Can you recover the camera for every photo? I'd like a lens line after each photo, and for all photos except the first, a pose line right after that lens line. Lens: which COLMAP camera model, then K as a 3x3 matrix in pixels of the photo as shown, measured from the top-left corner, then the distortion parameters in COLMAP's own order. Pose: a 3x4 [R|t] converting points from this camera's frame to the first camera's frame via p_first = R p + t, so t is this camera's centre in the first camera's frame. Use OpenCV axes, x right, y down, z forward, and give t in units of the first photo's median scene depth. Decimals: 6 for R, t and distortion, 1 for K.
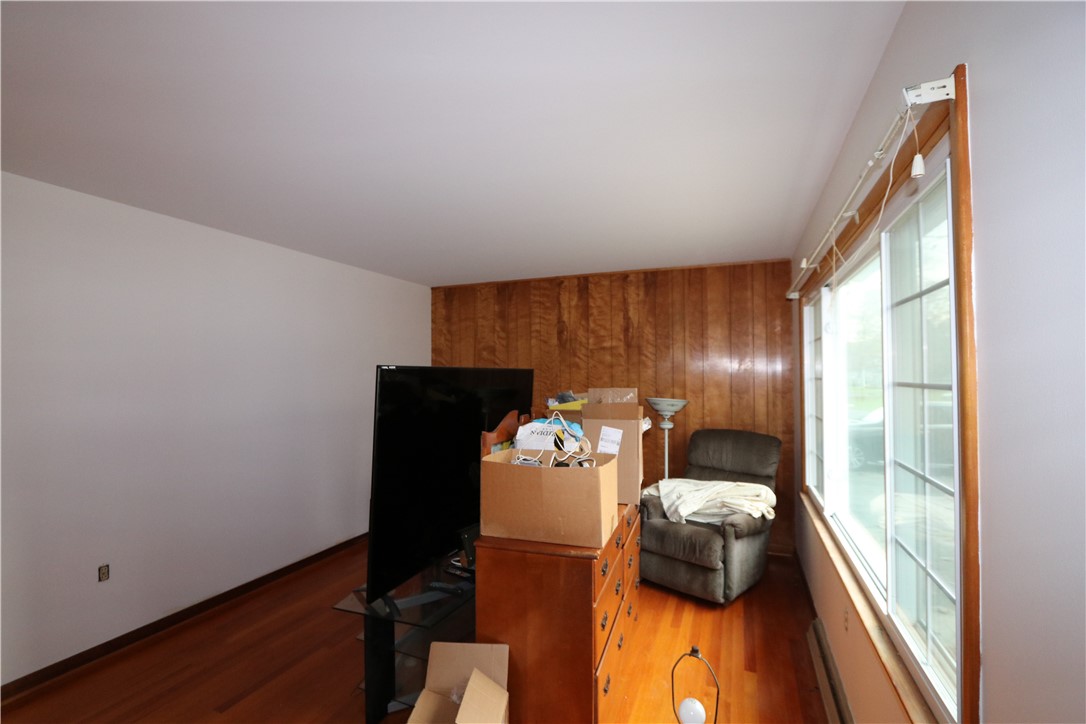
lens RADIAL K [[499.3, 0, 542.2], [0, 499.3, 363.4], [0, 0, 1]] dist [-0.014131, 0.000740]
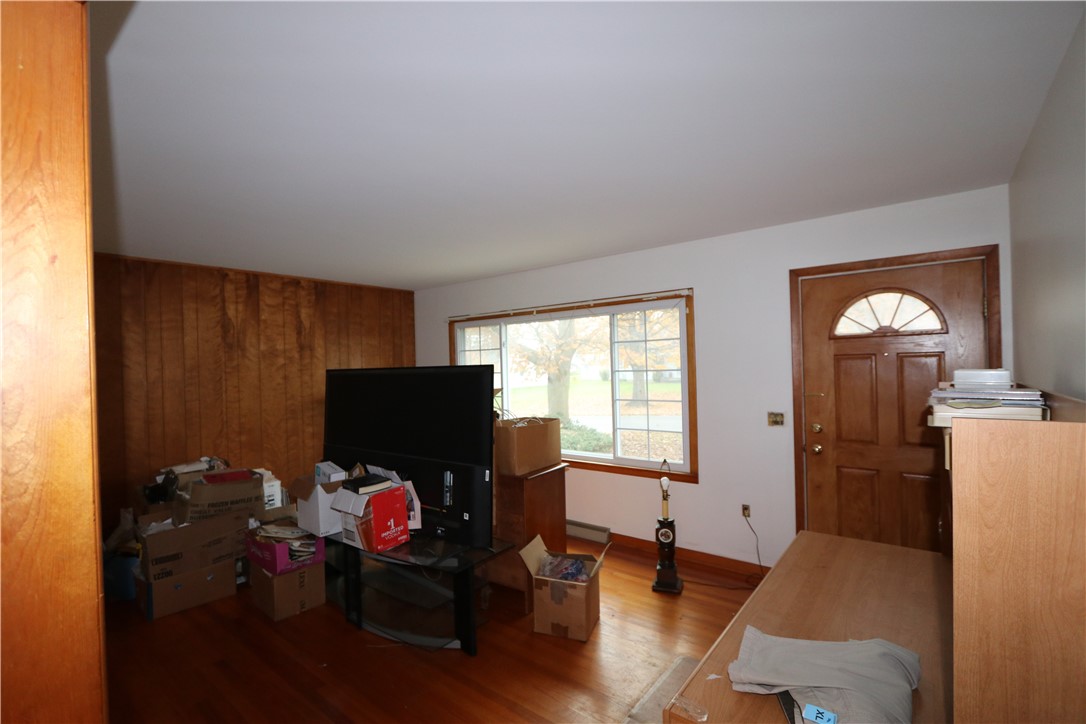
lens RADIAL K [[499.3, 0, 543.3], [0, 499.3, 365.1], [0, 0, 1]] dist [-0.014131, 0.000740]
pose [[0.286976, -0.005309, 0.957923, -0.668245], [0.000782, 0.999986, 0.005308, -0.005062], [-0.957937, -0.000775, 0.286976, 0.202905]]
